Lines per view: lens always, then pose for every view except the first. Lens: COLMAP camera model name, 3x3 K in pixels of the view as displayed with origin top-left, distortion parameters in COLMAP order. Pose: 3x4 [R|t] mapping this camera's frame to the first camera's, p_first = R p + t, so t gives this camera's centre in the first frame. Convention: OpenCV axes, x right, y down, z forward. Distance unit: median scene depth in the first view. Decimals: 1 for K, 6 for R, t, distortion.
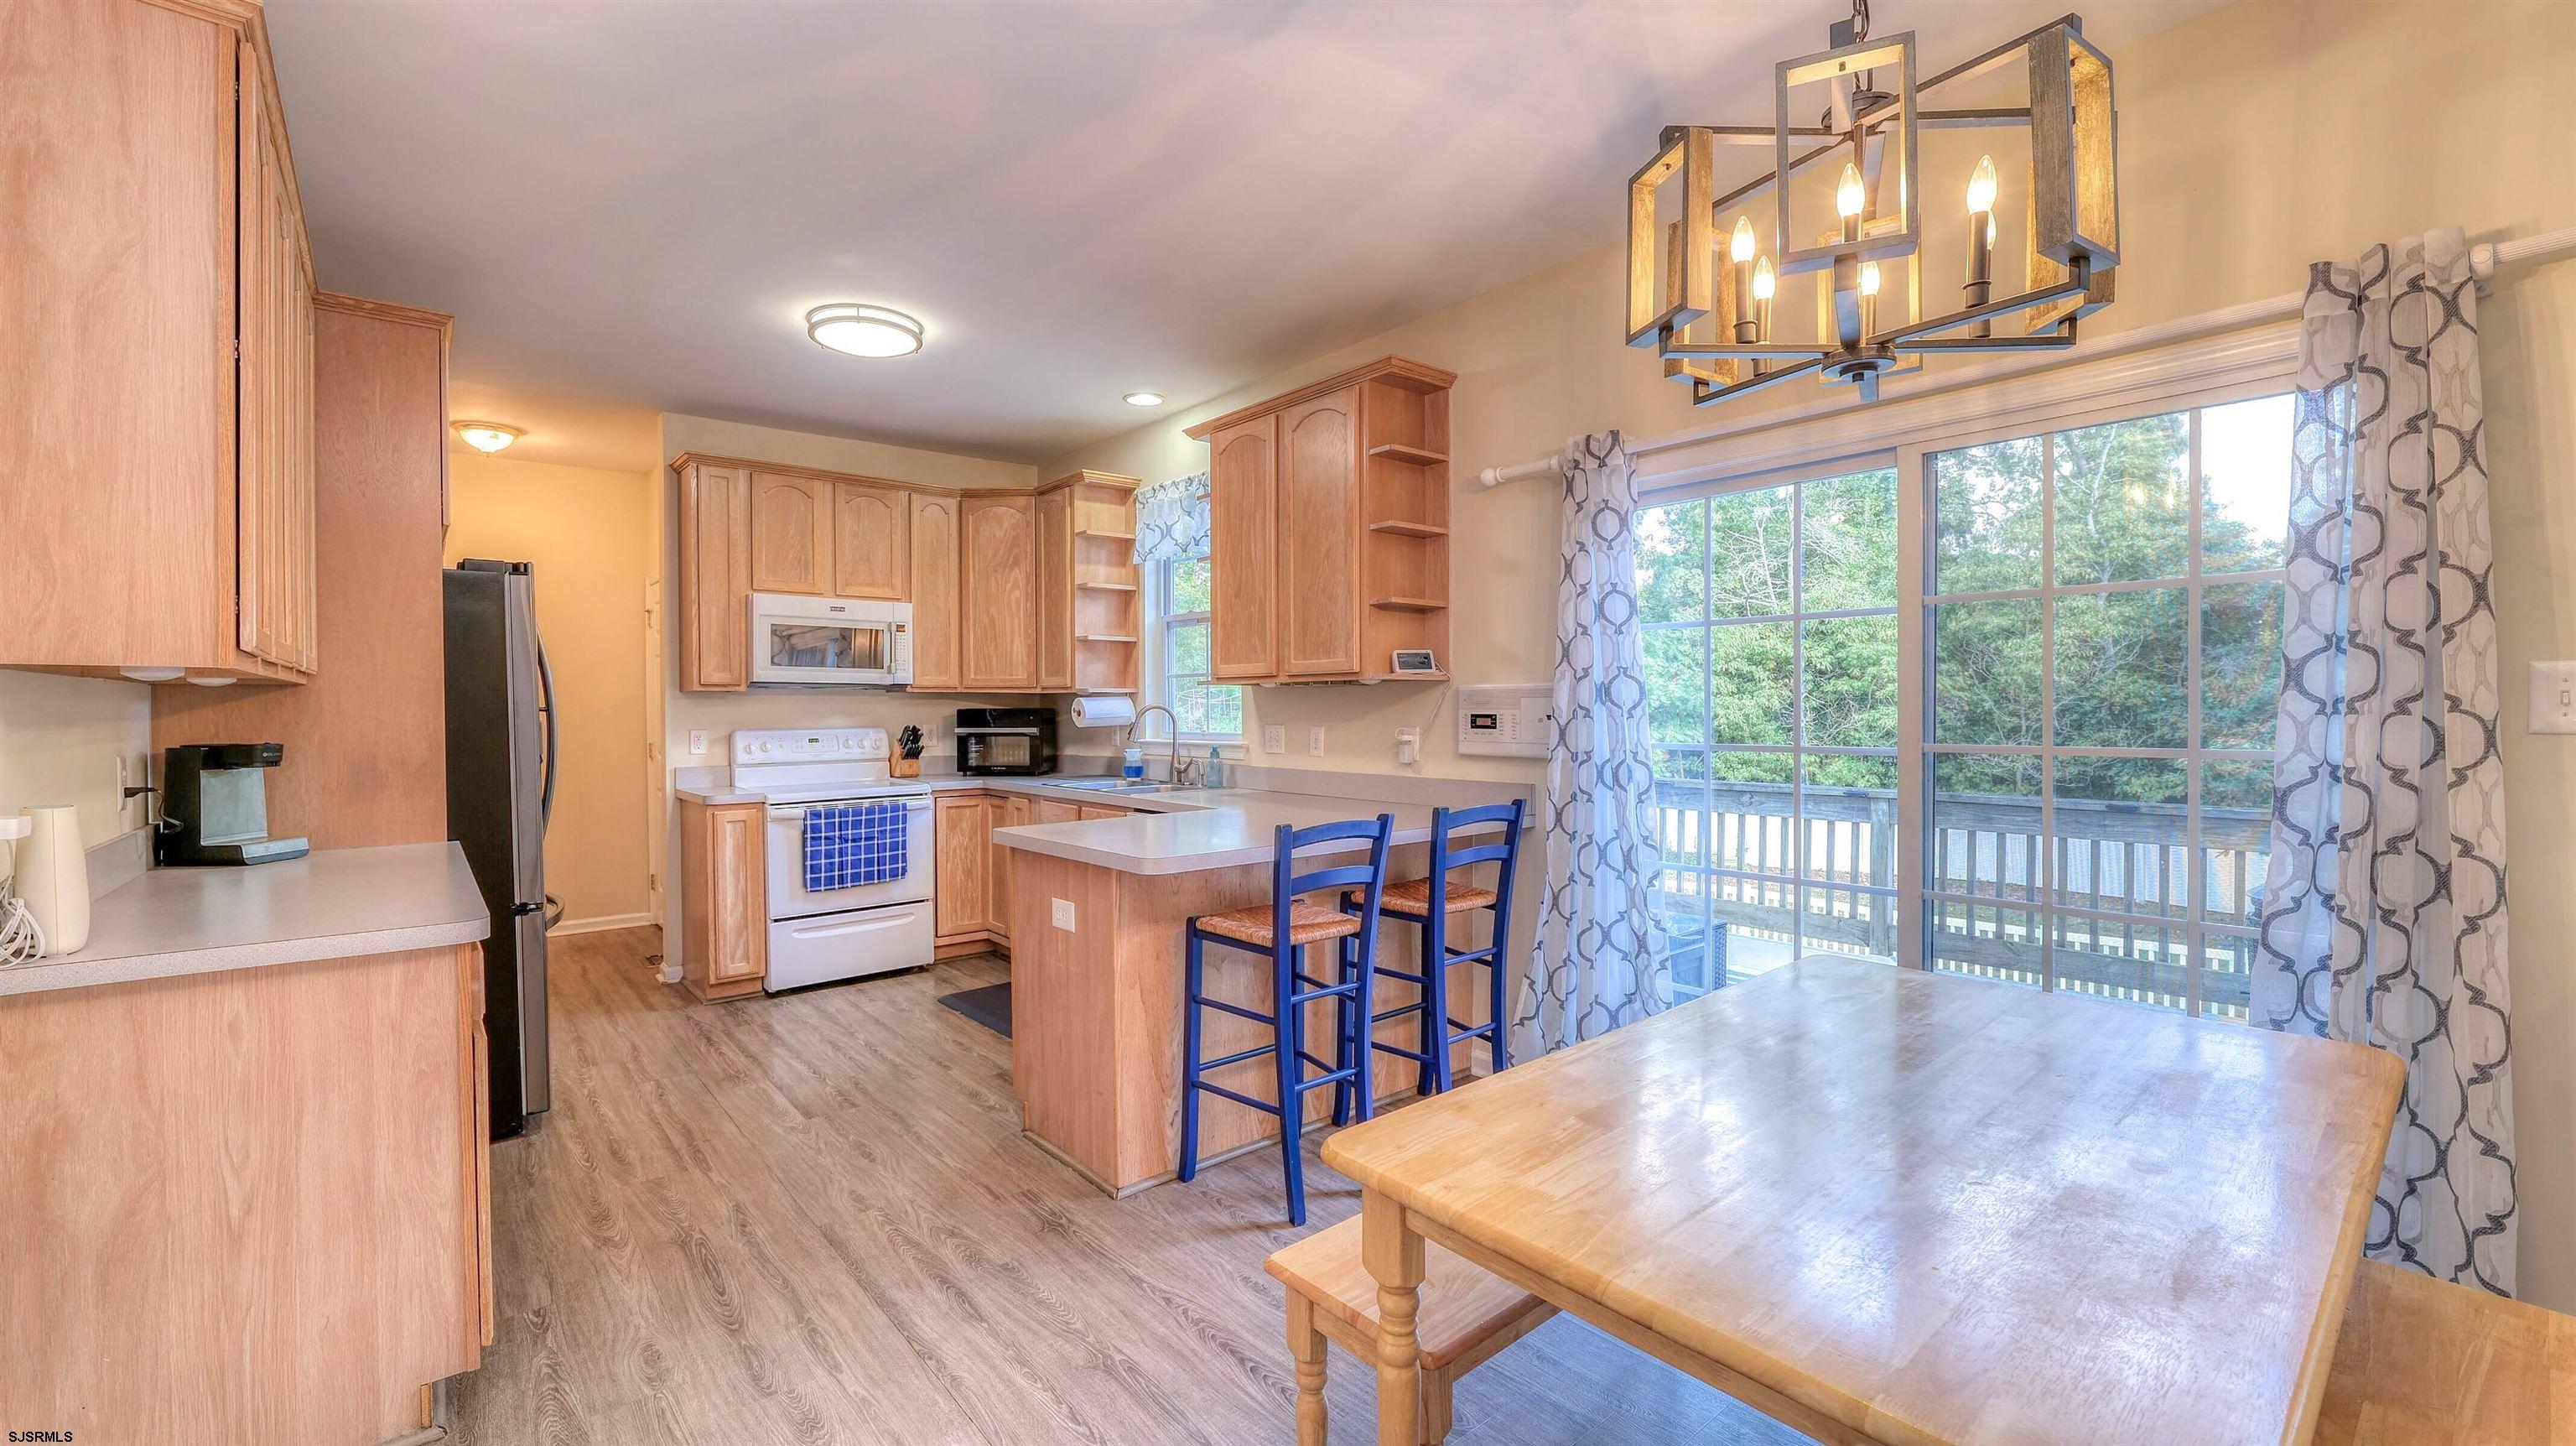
lens RADIAL K [[1097.0, 0, 1249.2], [0, 1097.0, 696.6], [0, 0, 1]] dist [-0.001564, 0.000160]
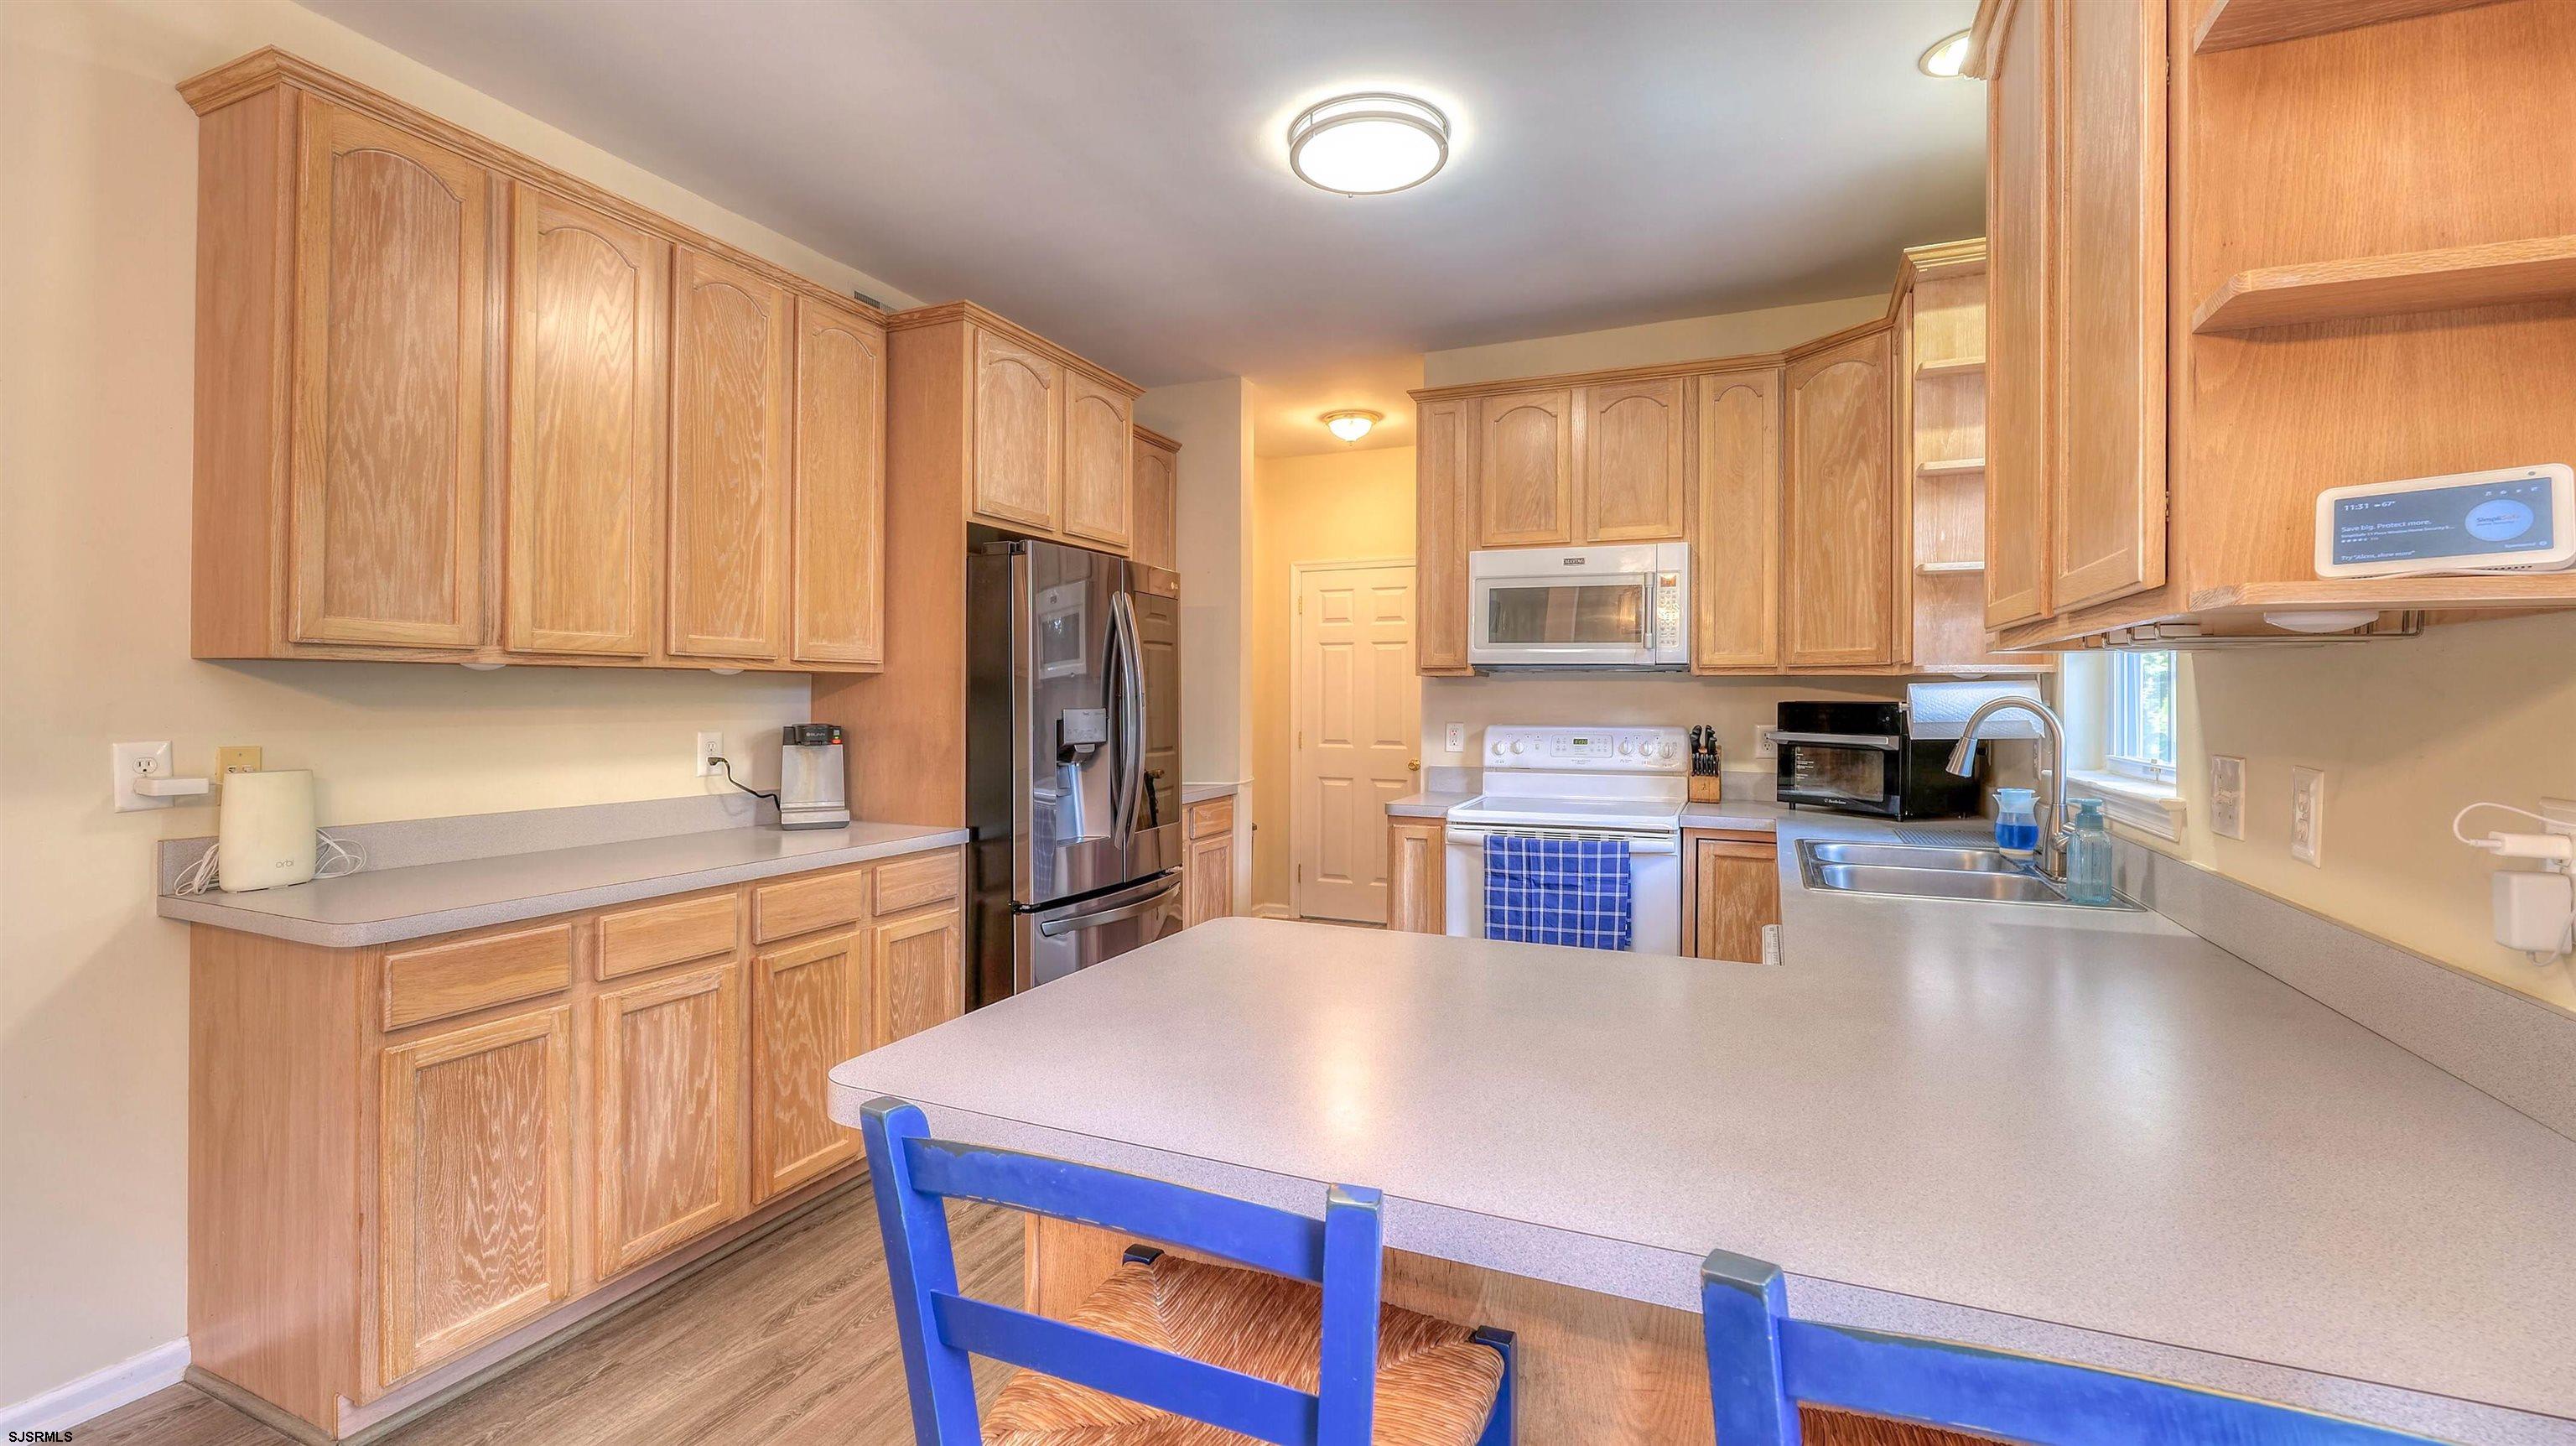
lens RADIAL K [[1097.0, 0, 1249.2], [0, 1097.0, 696.6], [0, 0, 1]] dist [-0.001564, 0.000160]
pose [[0.452657, 0.010082, -0.891628, 0.169857], [0.000499, 0.999933, 0.011560, 0.000525], [0.891685, -0.005677, 0.452622, 0.472776]]
